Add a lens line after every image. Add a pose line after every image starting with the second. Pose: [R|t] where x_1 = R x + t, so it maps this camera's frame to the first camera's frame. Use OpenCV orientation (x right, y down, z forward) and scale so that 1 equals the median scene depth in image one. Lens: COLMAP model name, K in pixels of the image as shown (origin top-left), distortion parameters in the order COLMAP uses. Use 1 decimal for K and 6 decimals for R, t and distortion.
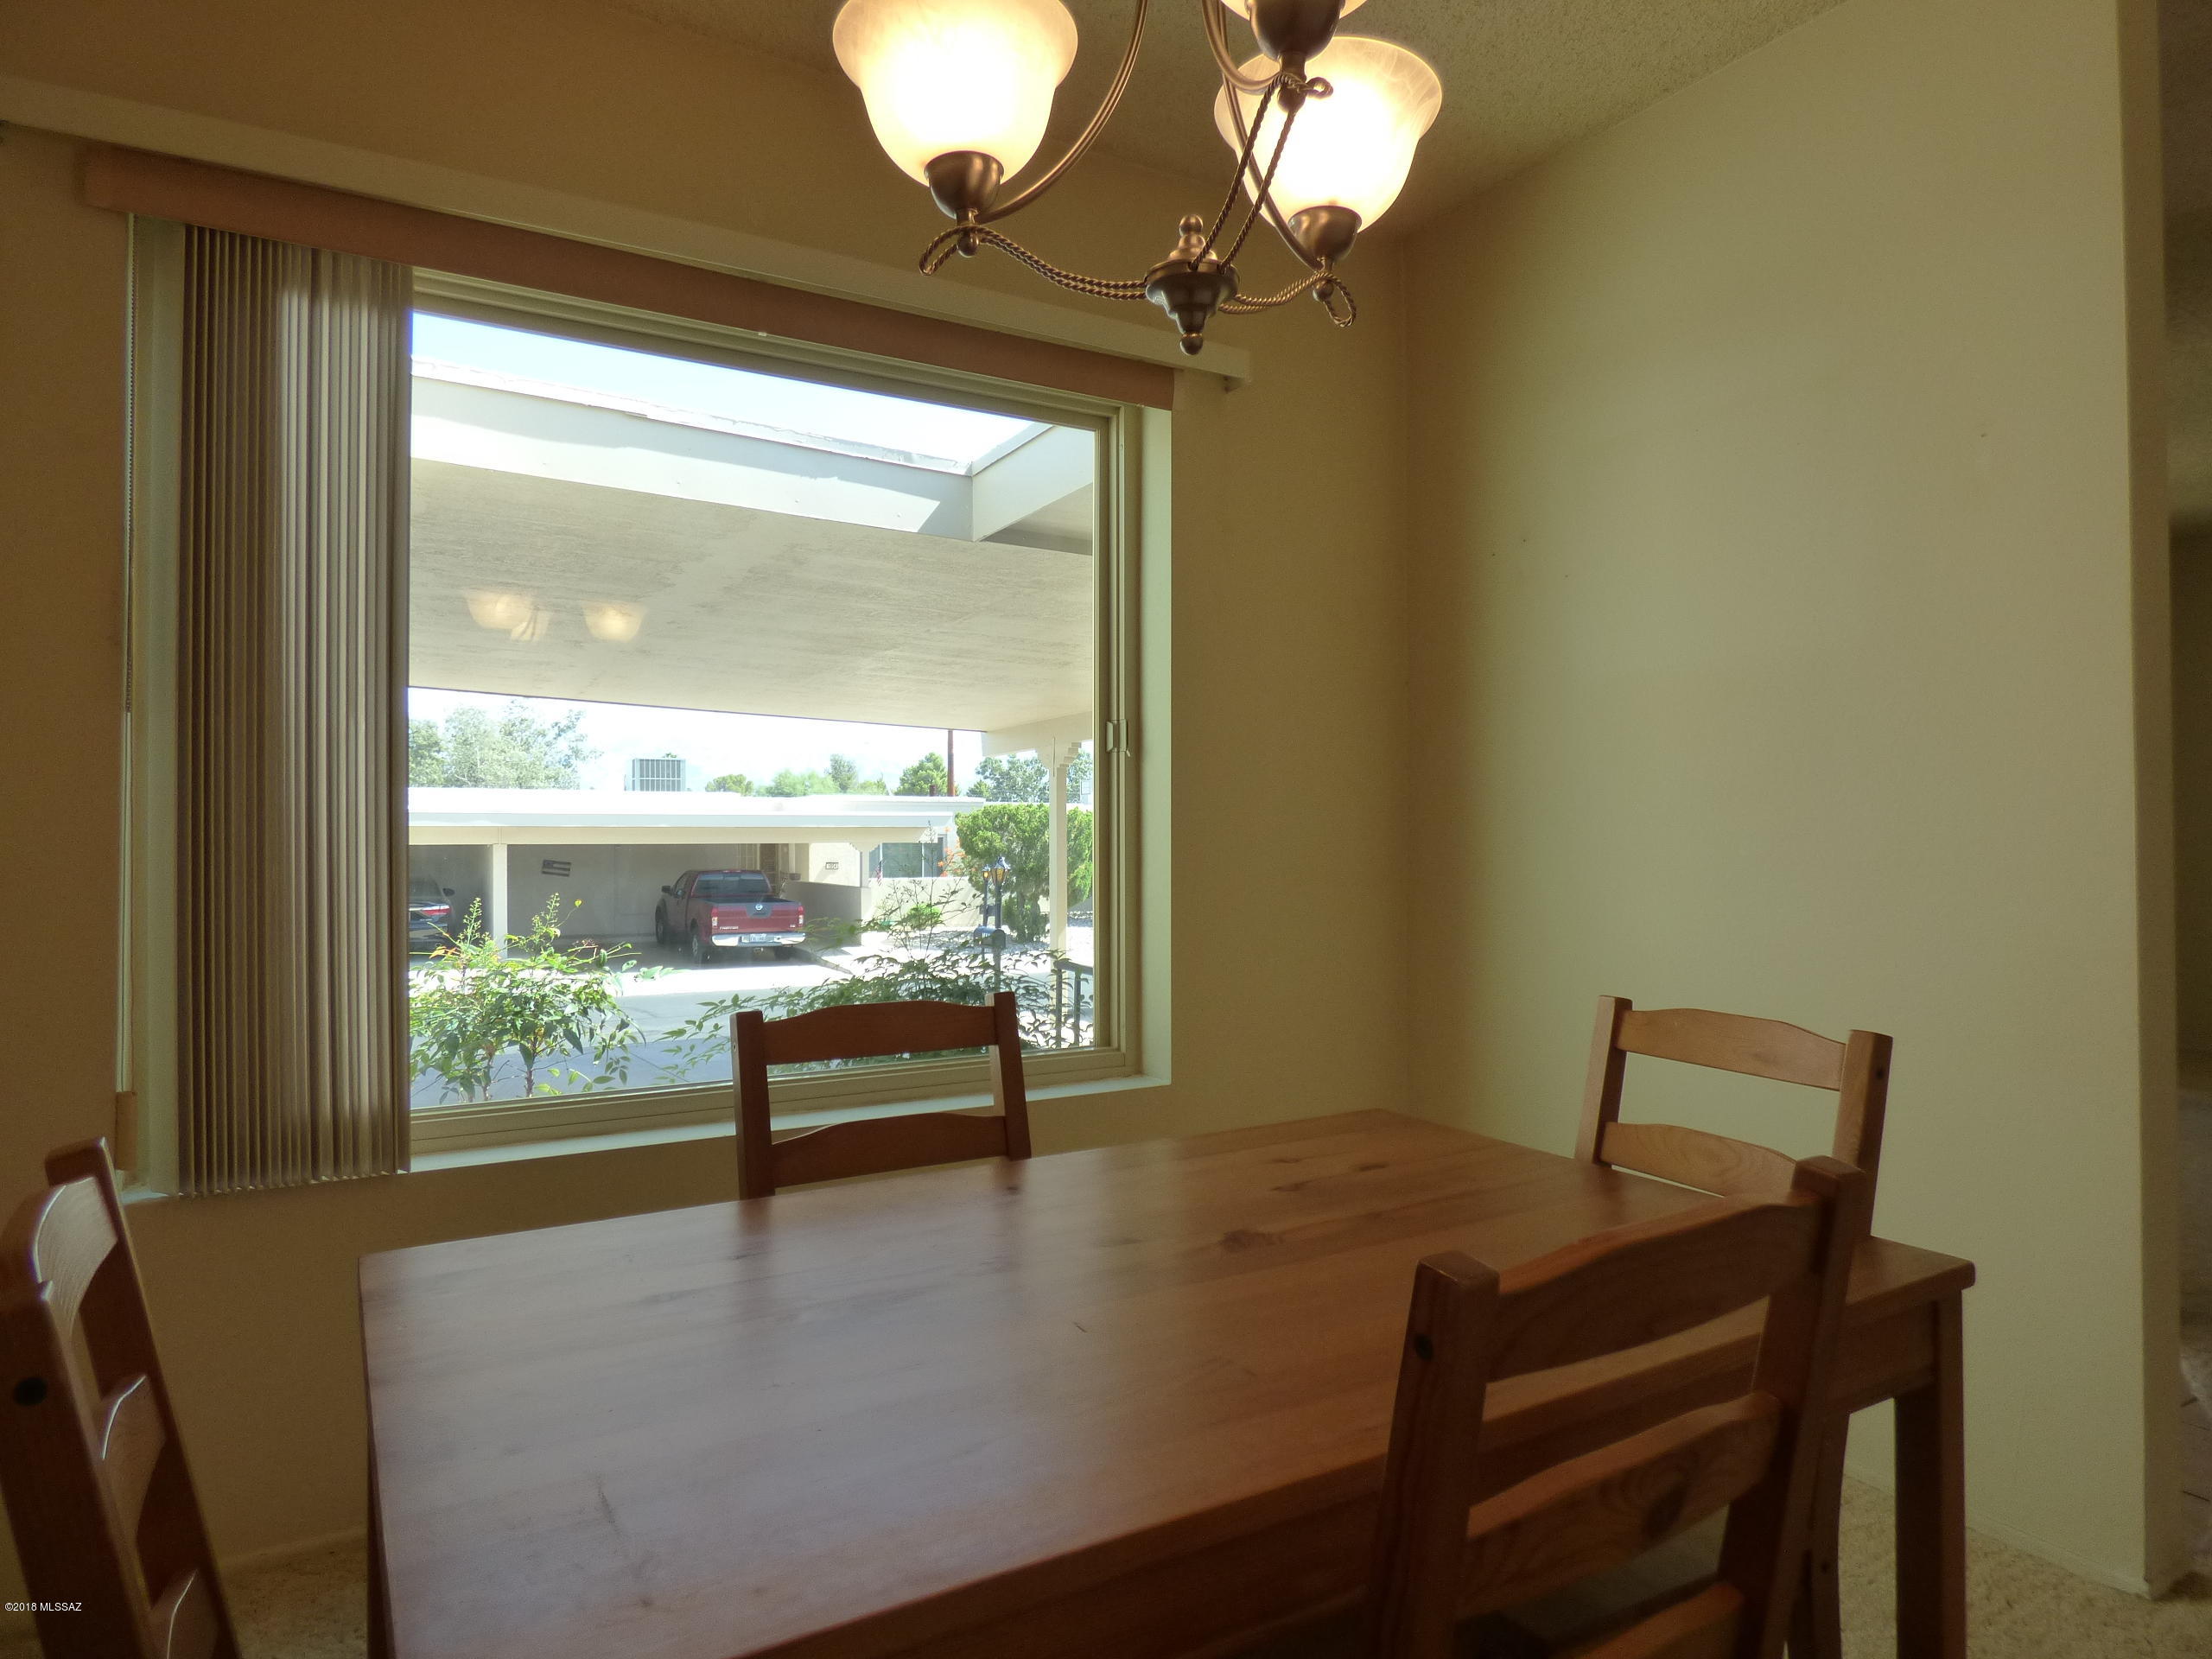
lens RADIAL K [[1341.0, 0, 1103.9], [0, 1341.0, 848.7], [0, 0, 1]] dist [-0.013592, 0.001956]
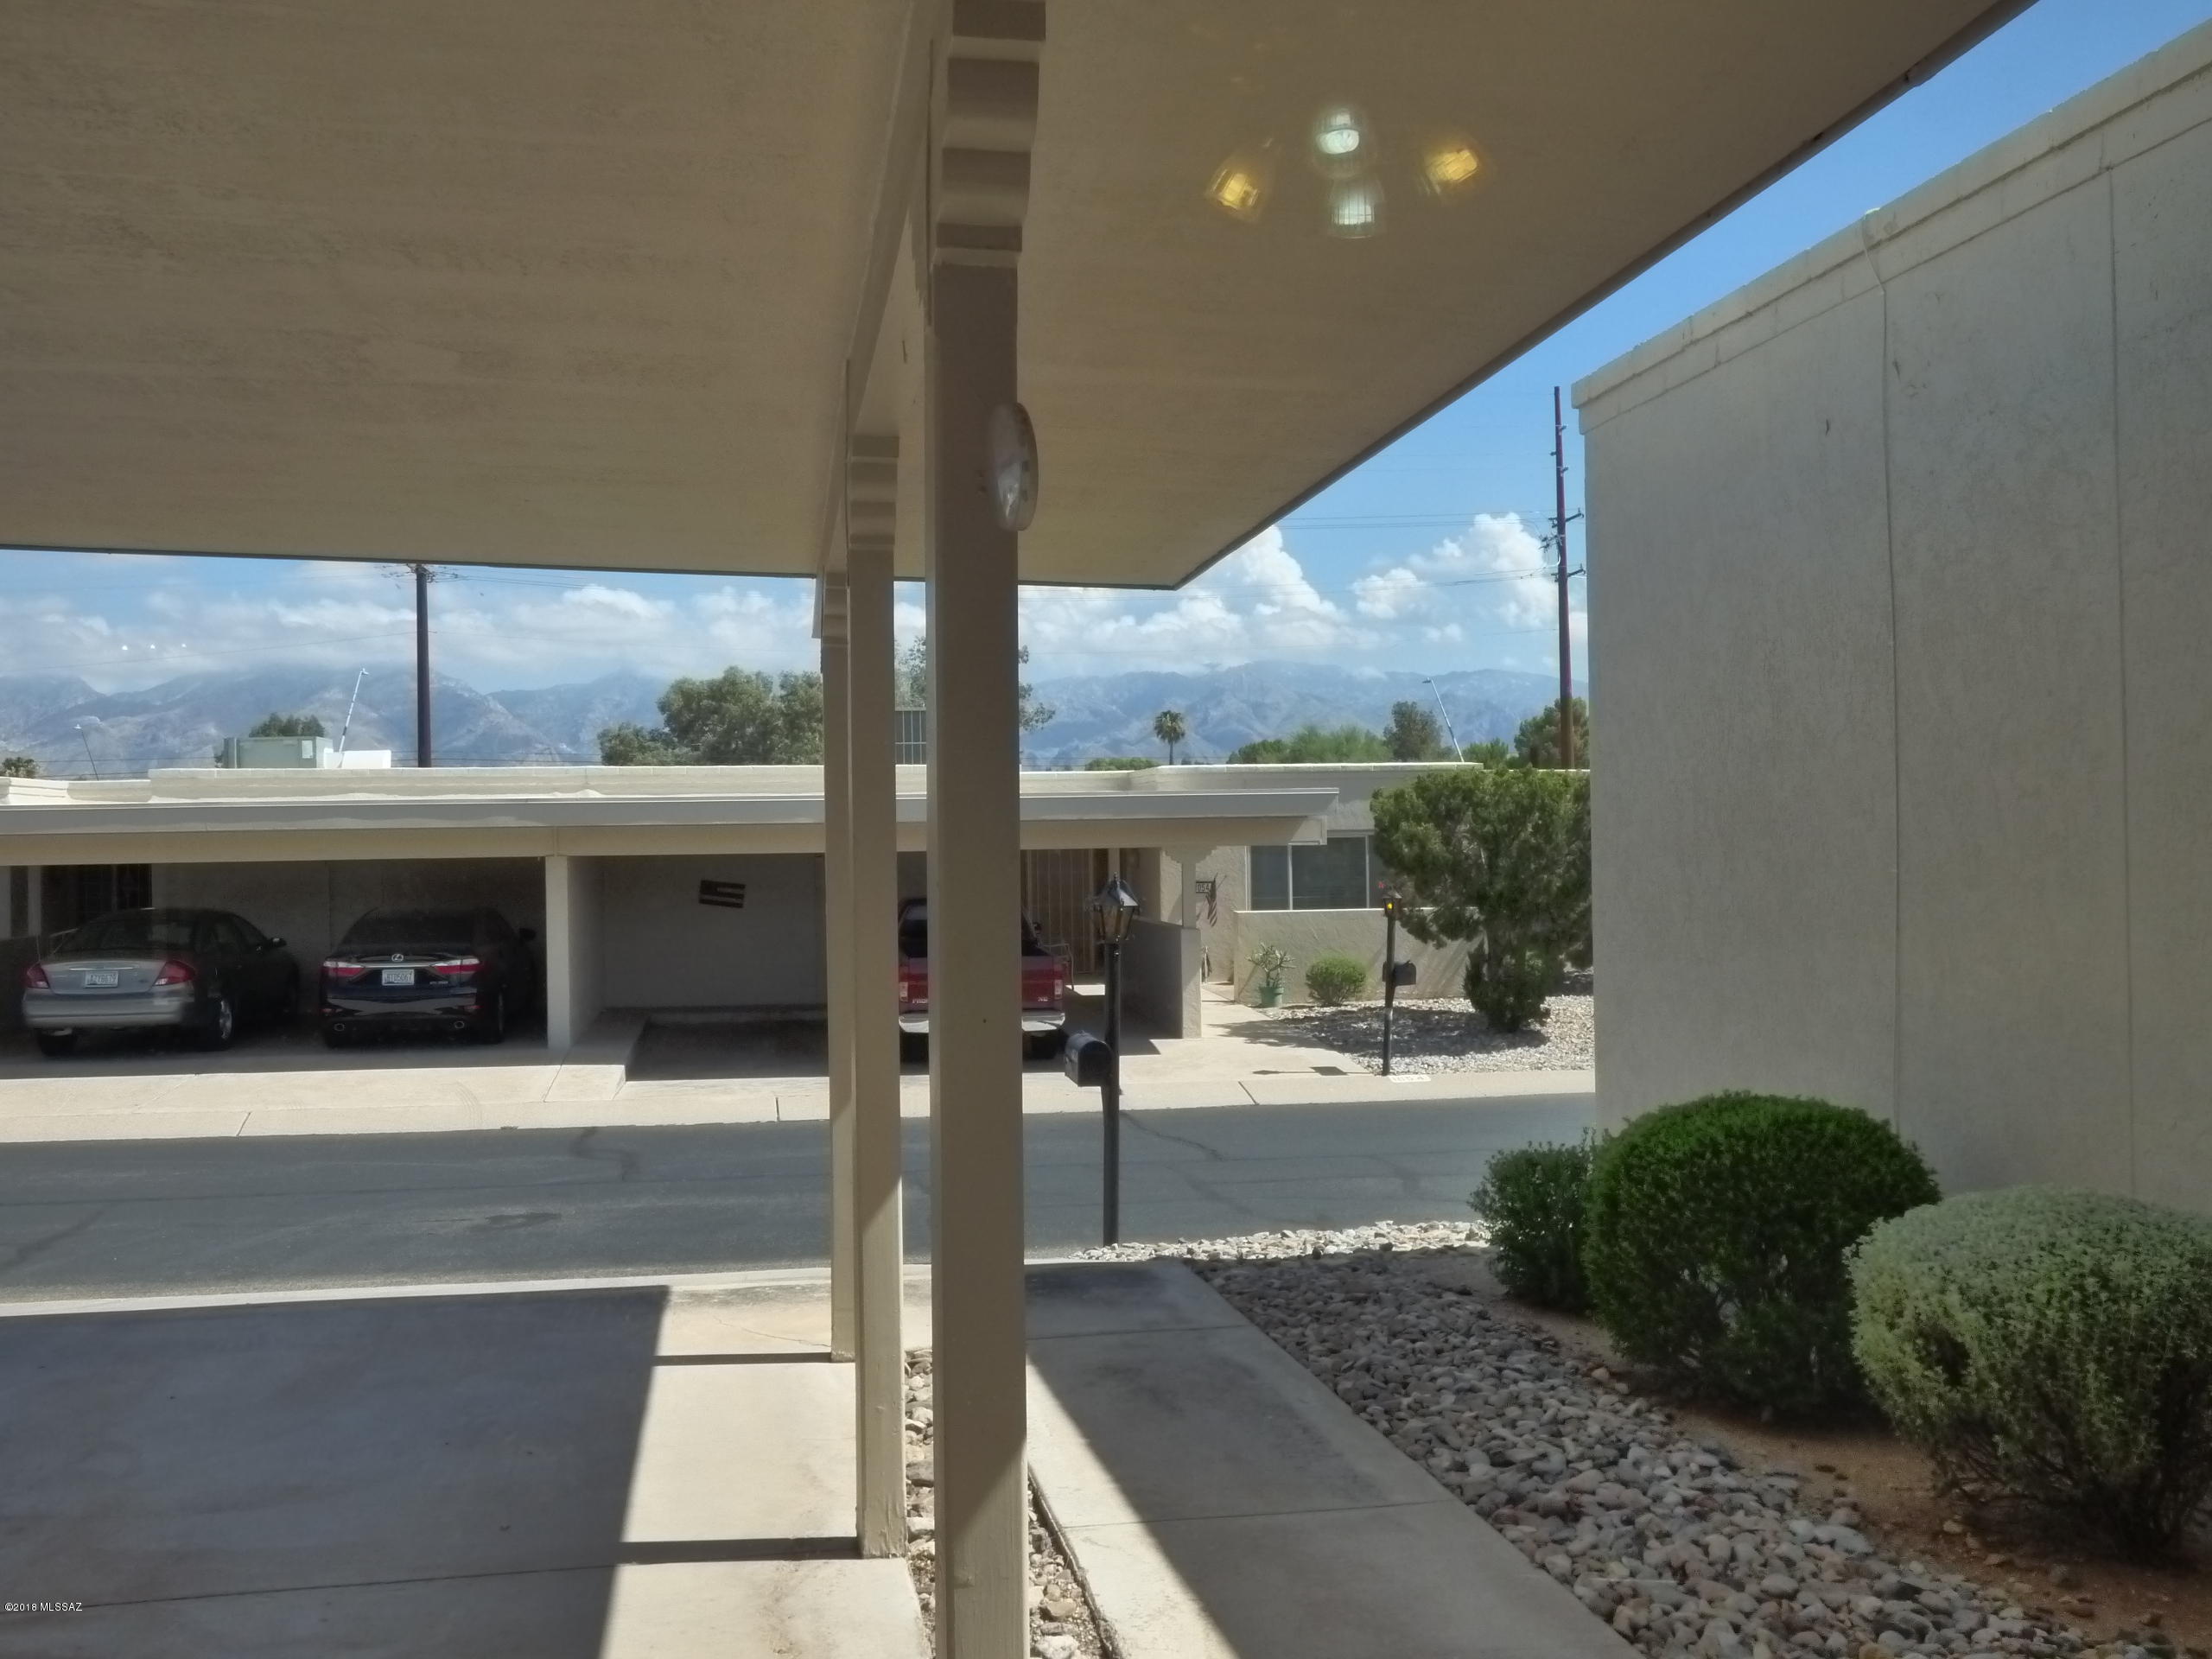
lens RADIAL K [[2081.8, 0, 1107.5], [0, 2081.8, 818.4], [0, 0, 1]] dist [0.002659, 0.000000]
pose [[0.931025, -0.015146, -0.364641, 0.092778], [0.009043, 0.999789, -0.018440, -0.000473], [0.364843, 0.013870, 0.930966, 0.181588]]
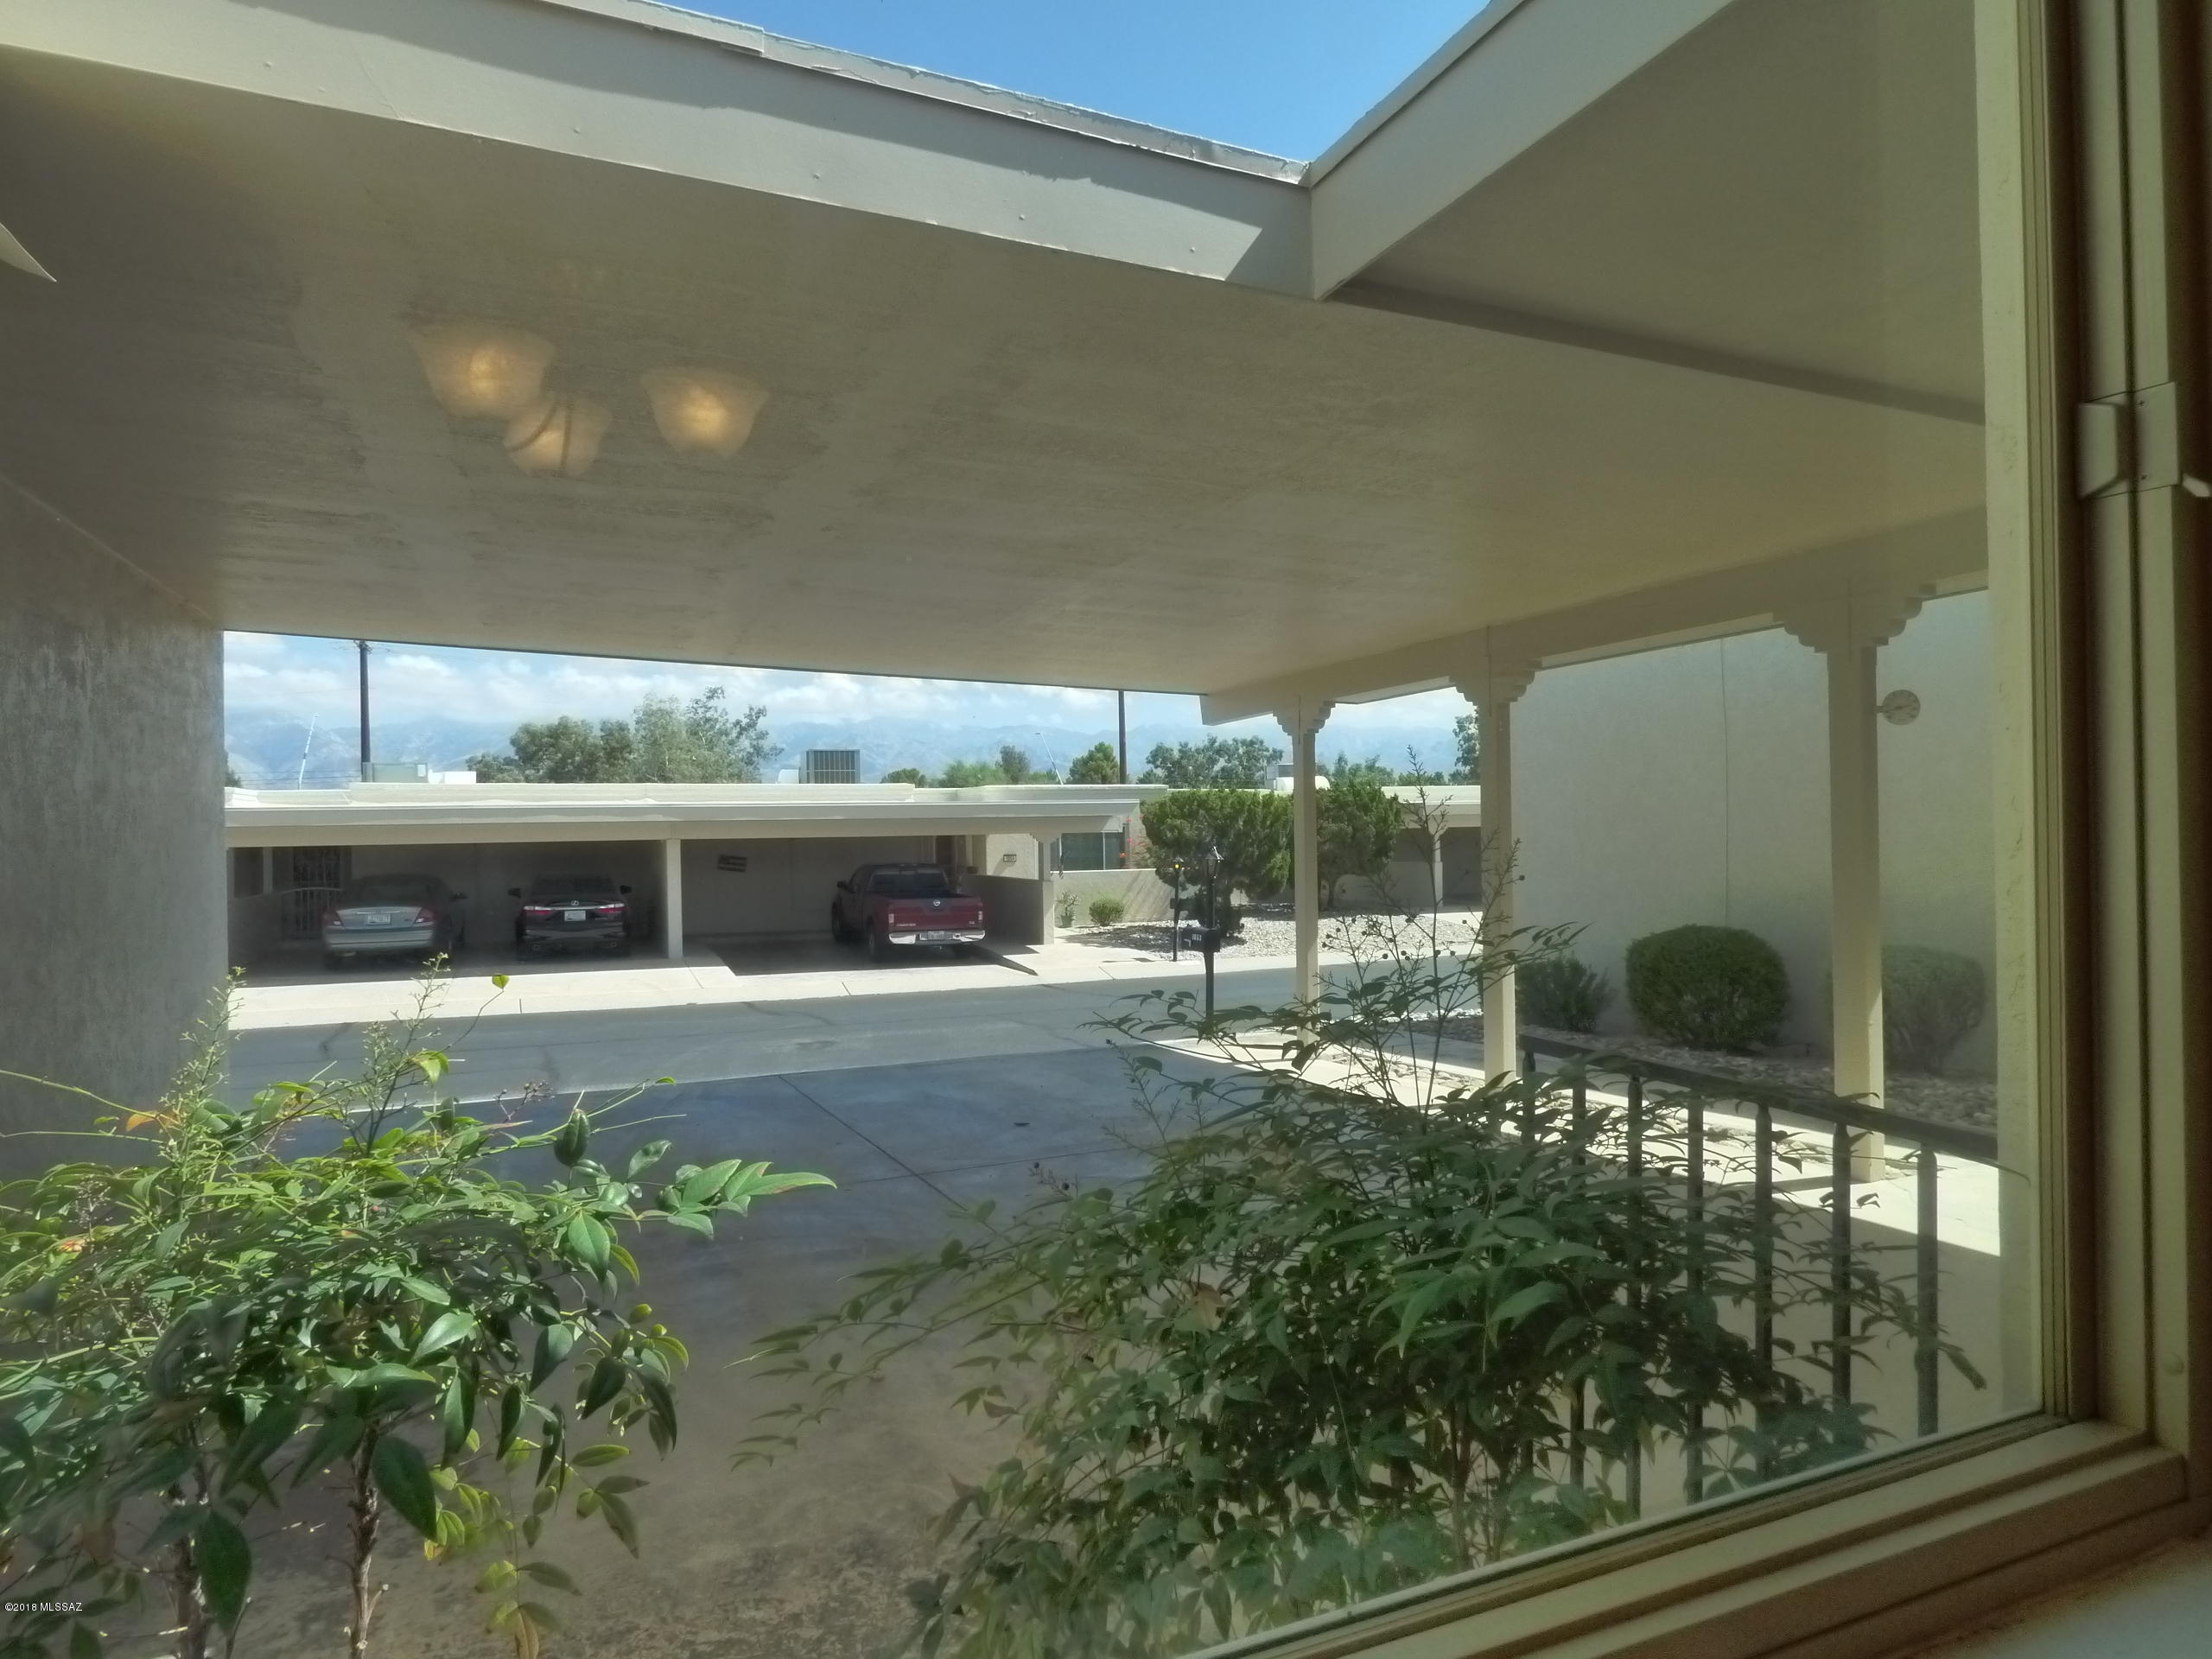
lens RADIAL K [[1341.0, 0, 1090.3], [0, 1341.0, 841.4], [0, 0, 1]] dist [-0.013592, 0.001956]
pose [[0.990913, -0.011606, -0.134000, -0.020192], [0.011852, 0.999929, 0.001034, 0.000695], [0.133979, -0.002612, 0.990981, 0.069656]]
